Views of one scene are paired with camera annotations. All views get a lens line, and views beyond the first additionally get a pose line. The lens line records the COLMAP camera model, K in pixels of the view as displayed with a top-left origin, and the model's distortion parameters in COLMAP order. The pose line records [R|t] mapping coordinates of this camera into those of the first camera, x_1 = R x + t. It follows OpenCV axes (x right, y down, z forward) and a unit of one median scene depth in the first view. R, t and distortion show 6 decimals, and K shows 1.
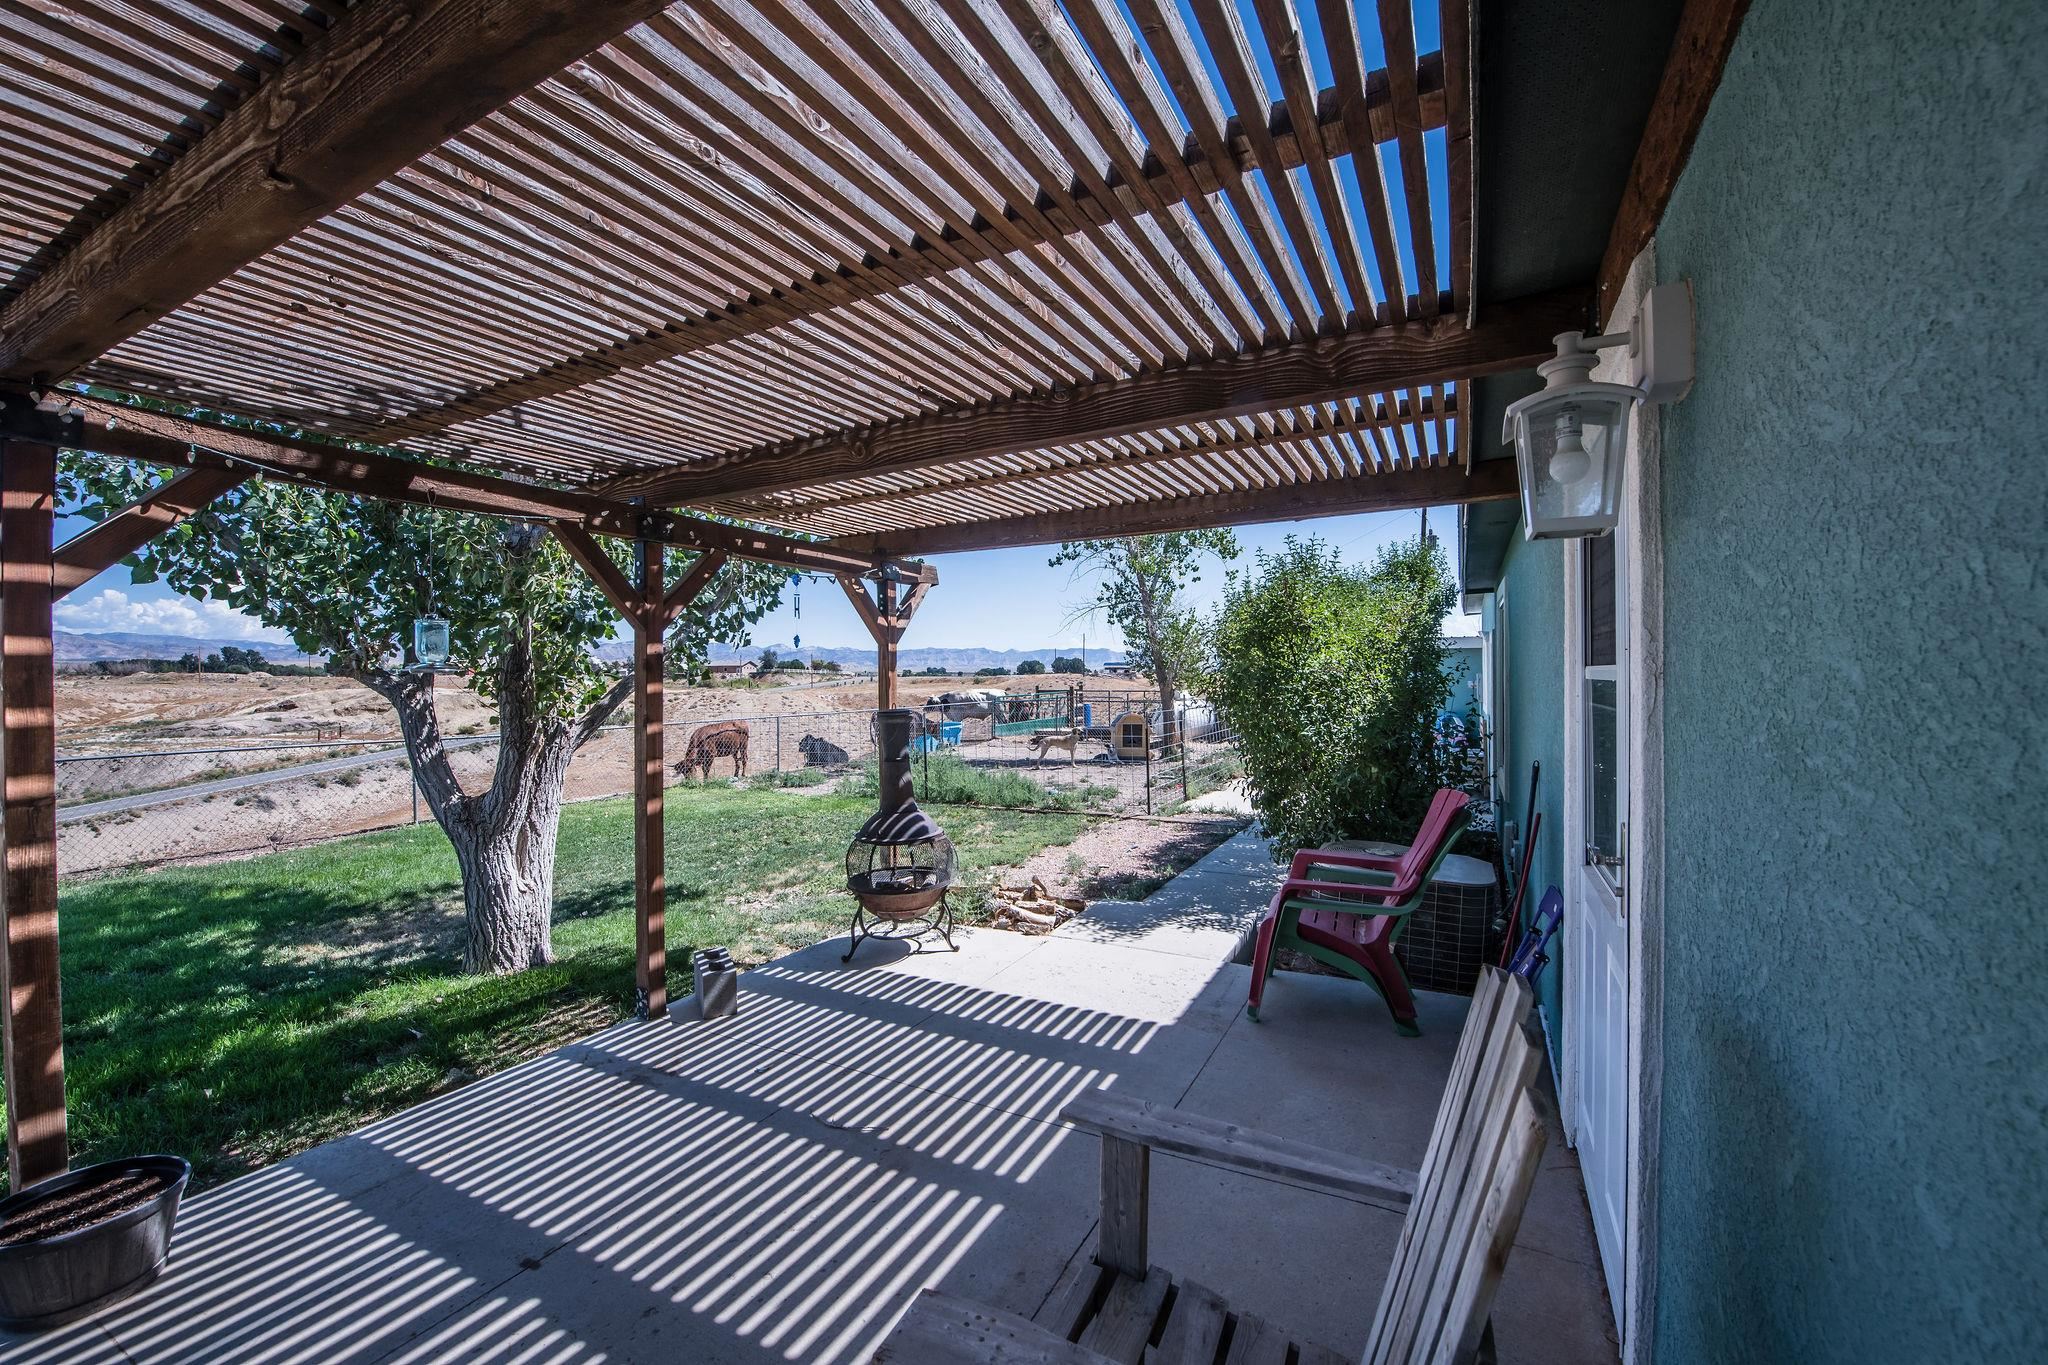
lens RADIAL K [[818.9, 0, 1030.4], [0, 818.9, 677.6], [0, 0, 1]] dist [-0.013809, -0.001359]
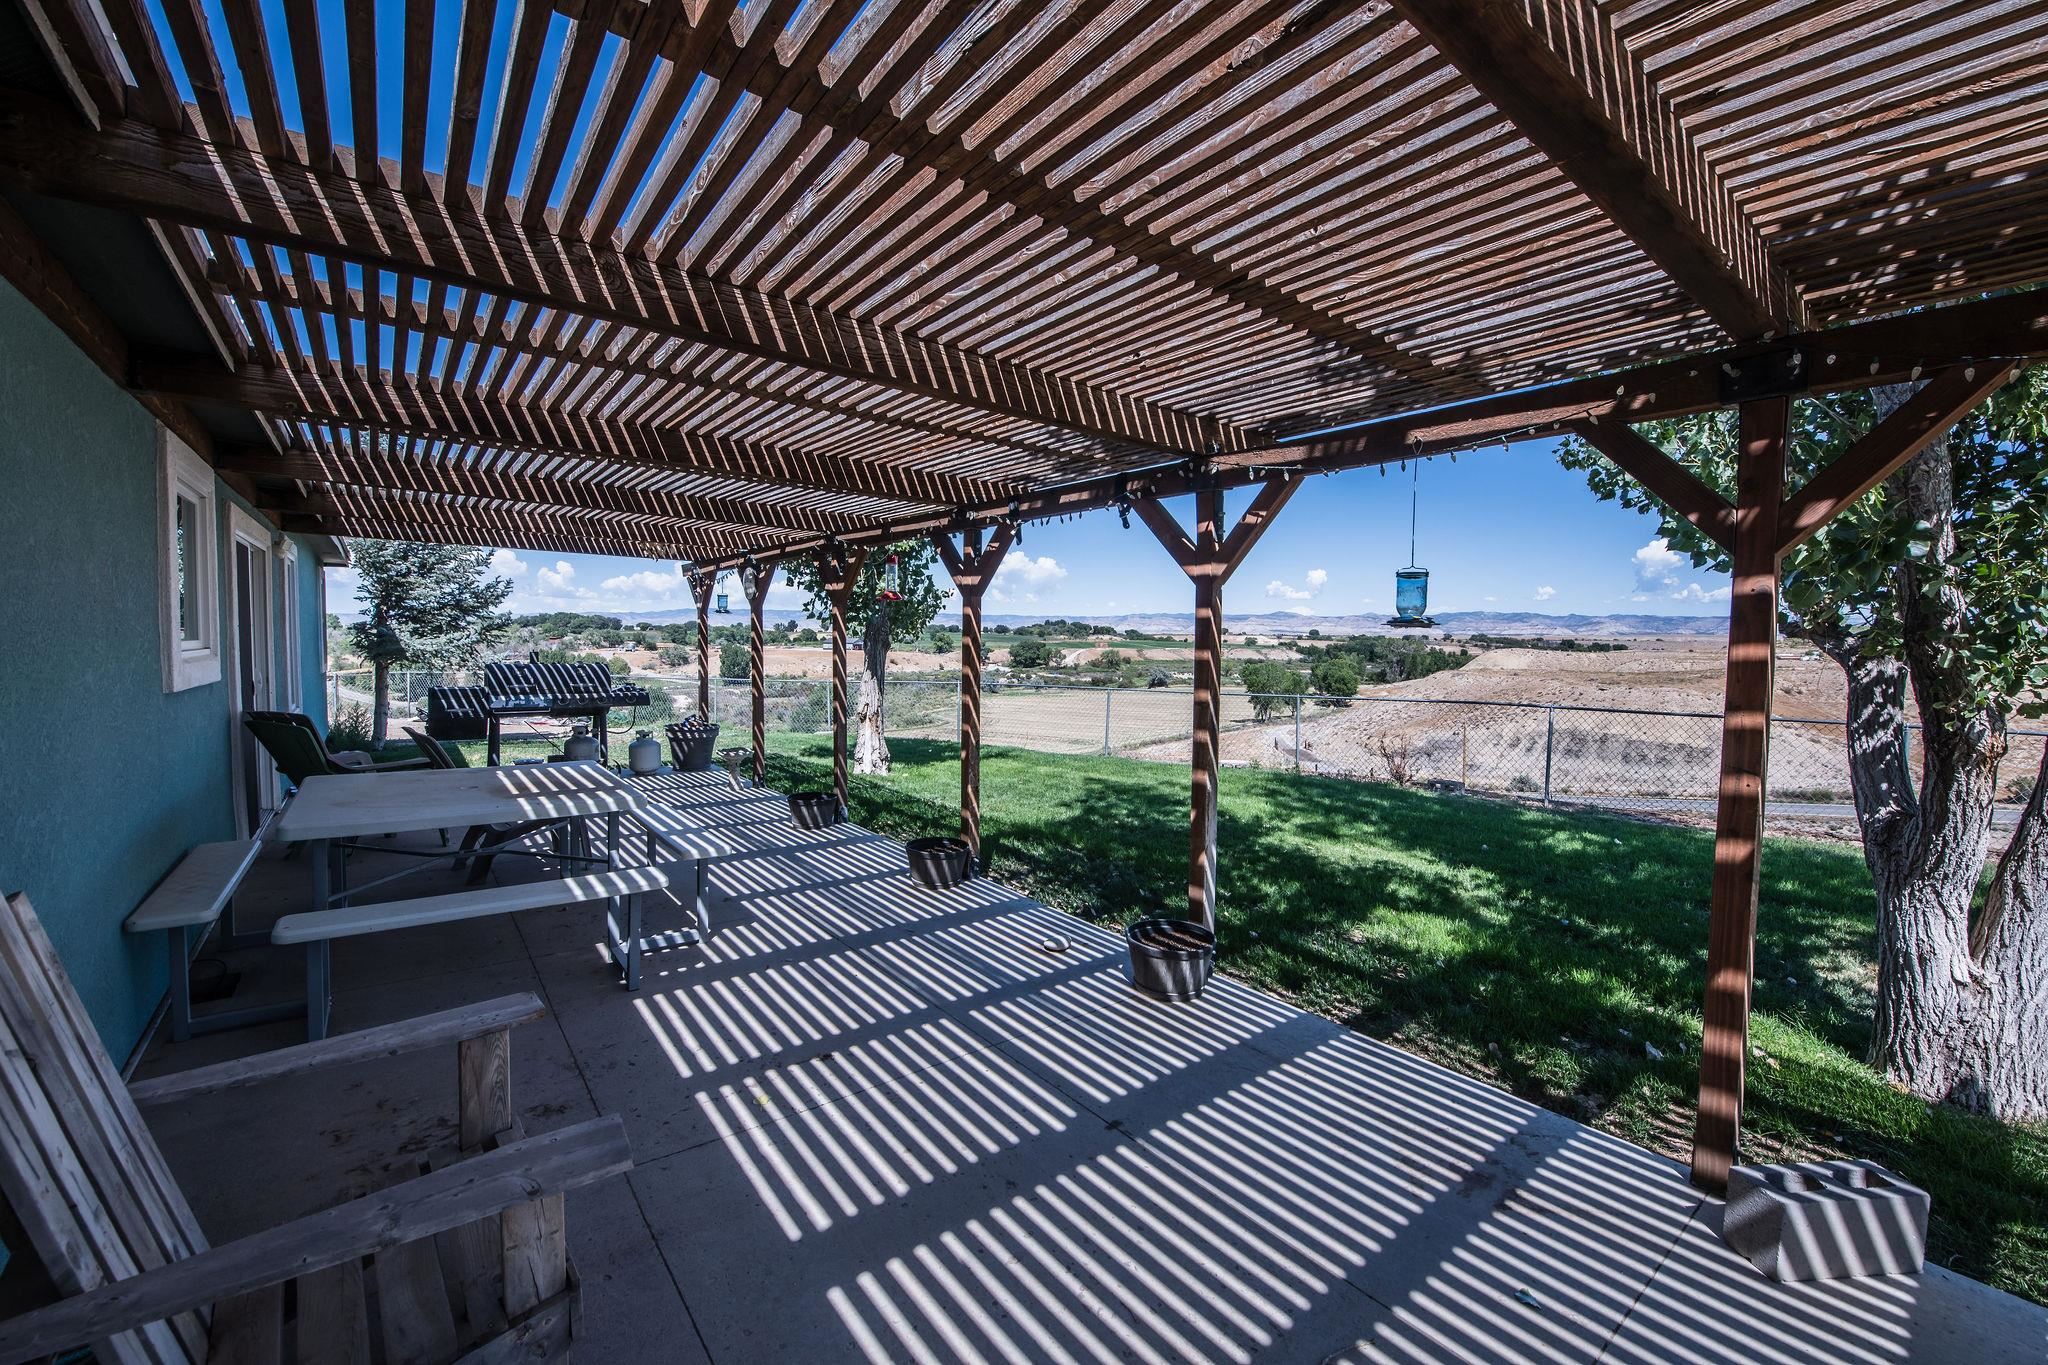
lens RADIAL K [[818.9, 0, 1033.2], [0, 818.9, 681.4], [0, 0, 1]] dist [-0.013809, -0.001359]
pose [[-0.397483, 0.046754, -0.916418, 0.328266], [-0.011682, 0.998362, 0.056002, 0.009121], [0.917535, 0.032965, -0.396286, 0.900899]]
